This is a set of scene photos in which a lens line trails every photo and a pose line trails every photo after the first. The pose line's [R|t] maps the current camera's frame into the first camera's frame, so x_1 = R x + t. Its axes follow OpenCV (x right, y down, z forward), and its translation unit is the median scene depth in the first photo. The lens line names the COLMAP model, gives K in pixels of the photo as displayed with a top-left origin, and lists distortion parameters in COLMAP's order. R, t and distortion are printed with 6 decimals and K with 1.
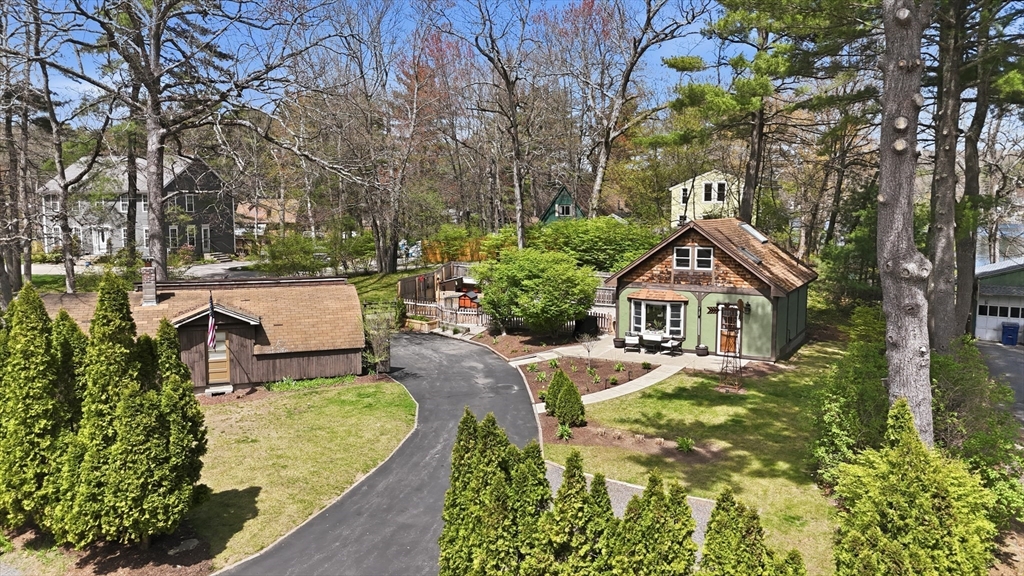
lens RADIAL K [[705.3, 0, 512.0], [0, 705.3, 288.0], [0, 0, 1]] dist [0.074639, -0.000155]
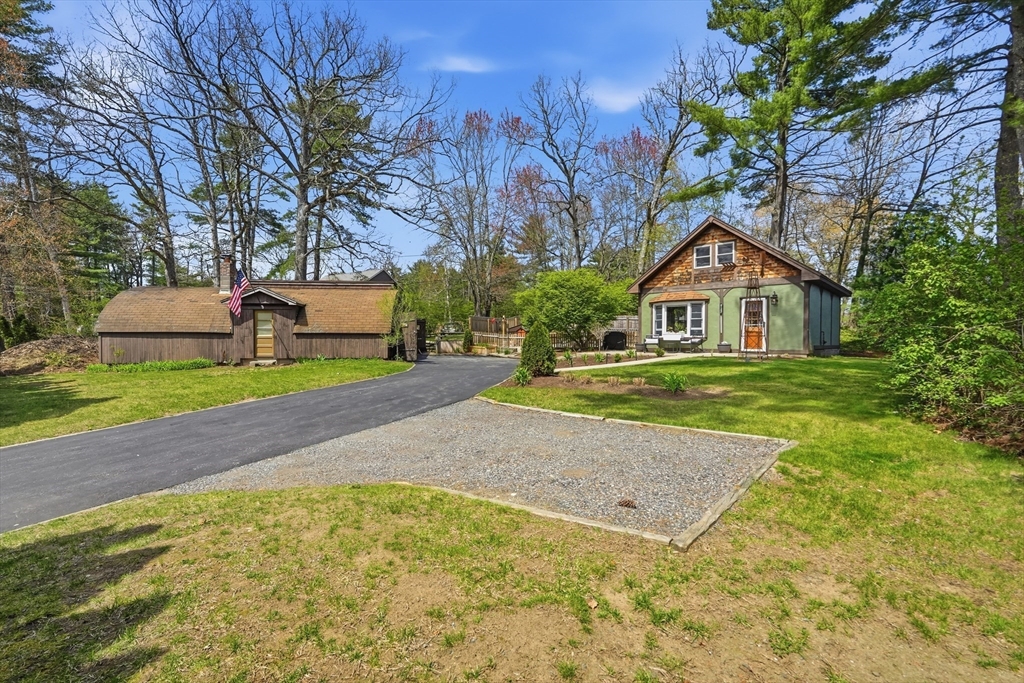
lens RADIAL K [[443.5, 0, 511.7], [0, 443.5, 350.1], [0, 0, 1]] dist [-0.001607, -0.000079]
pose [[0.975247, 0.005856, -0.221041, 0.115542], [-0.025006, 0.996157, -0.083937, 0.148052], [0.219700, 0.087387, 0.971646, 0.339365]]
